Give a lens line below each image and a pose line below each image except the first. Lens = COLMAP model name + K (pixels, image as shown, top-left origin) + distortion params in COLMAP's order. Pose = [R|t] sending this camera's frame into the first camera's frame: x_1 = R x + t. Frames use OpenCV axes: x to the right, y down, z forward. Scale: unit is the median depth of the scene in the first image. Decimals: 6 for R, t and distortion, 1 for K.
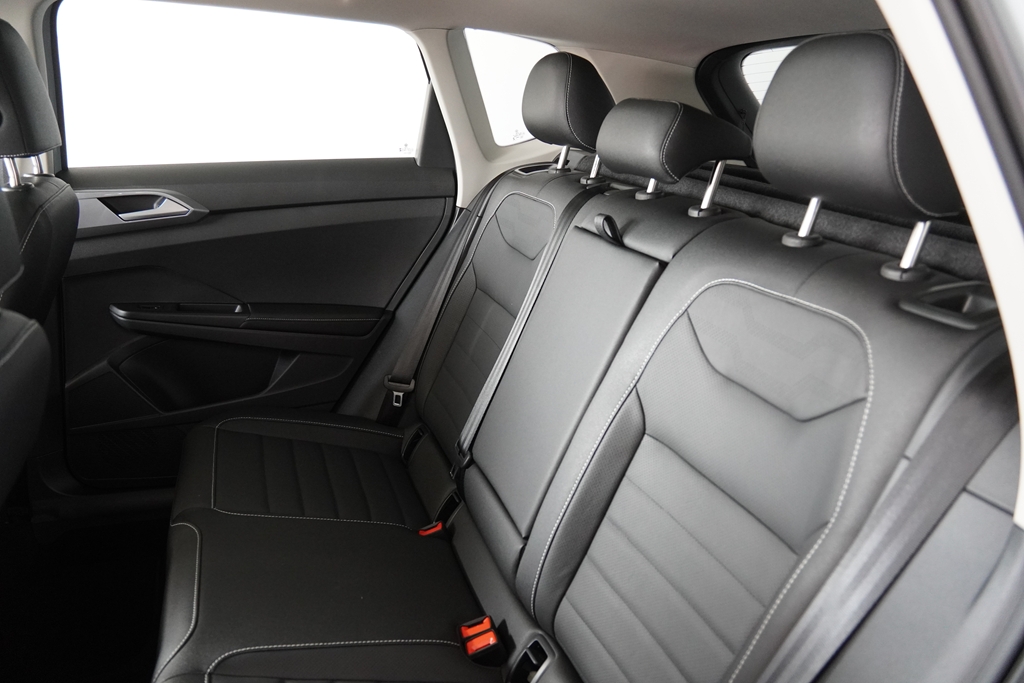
lens RADIAL K [[770.4, 0, 509.5], [0, 770.4, 339.1], [0, 0, 1]] dist [-0.134617, 0.098156]
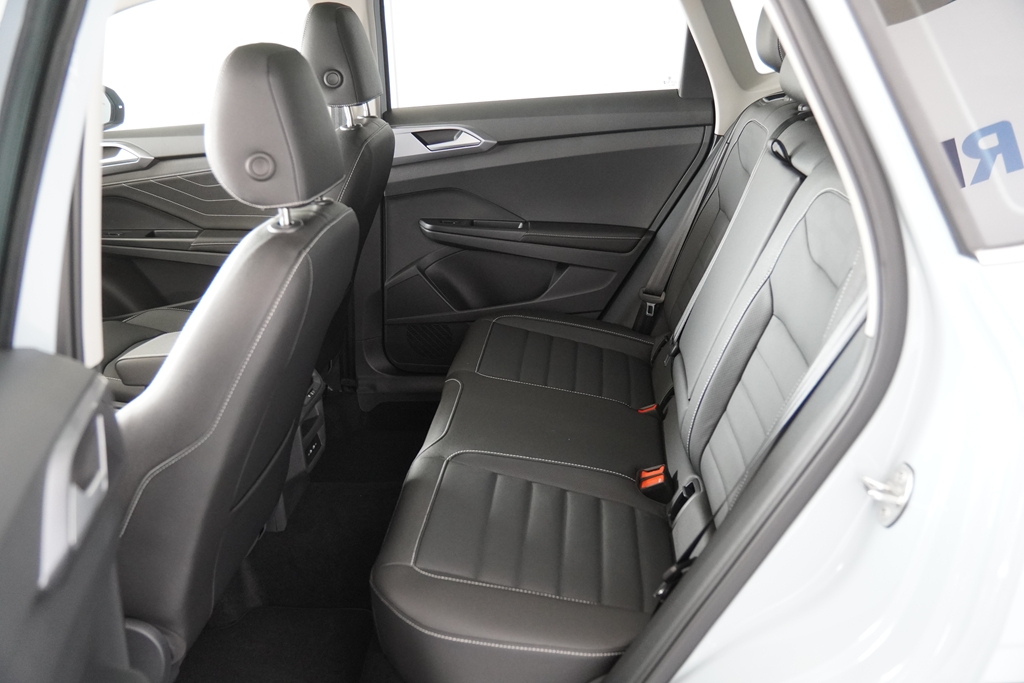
lens RADIAL K [[981.2, 0, 515.4], [0, 981.2, 337.7], [0, 0, 1]] dist [0.001597, 0.000000]
pose [[0.903929, 0.058996, -0.423595, 0.302403], [-0.044424, 0.998034, 0.044203, 0.068935], [0.425370, -0.021139, 0.904773, -0.399081]]
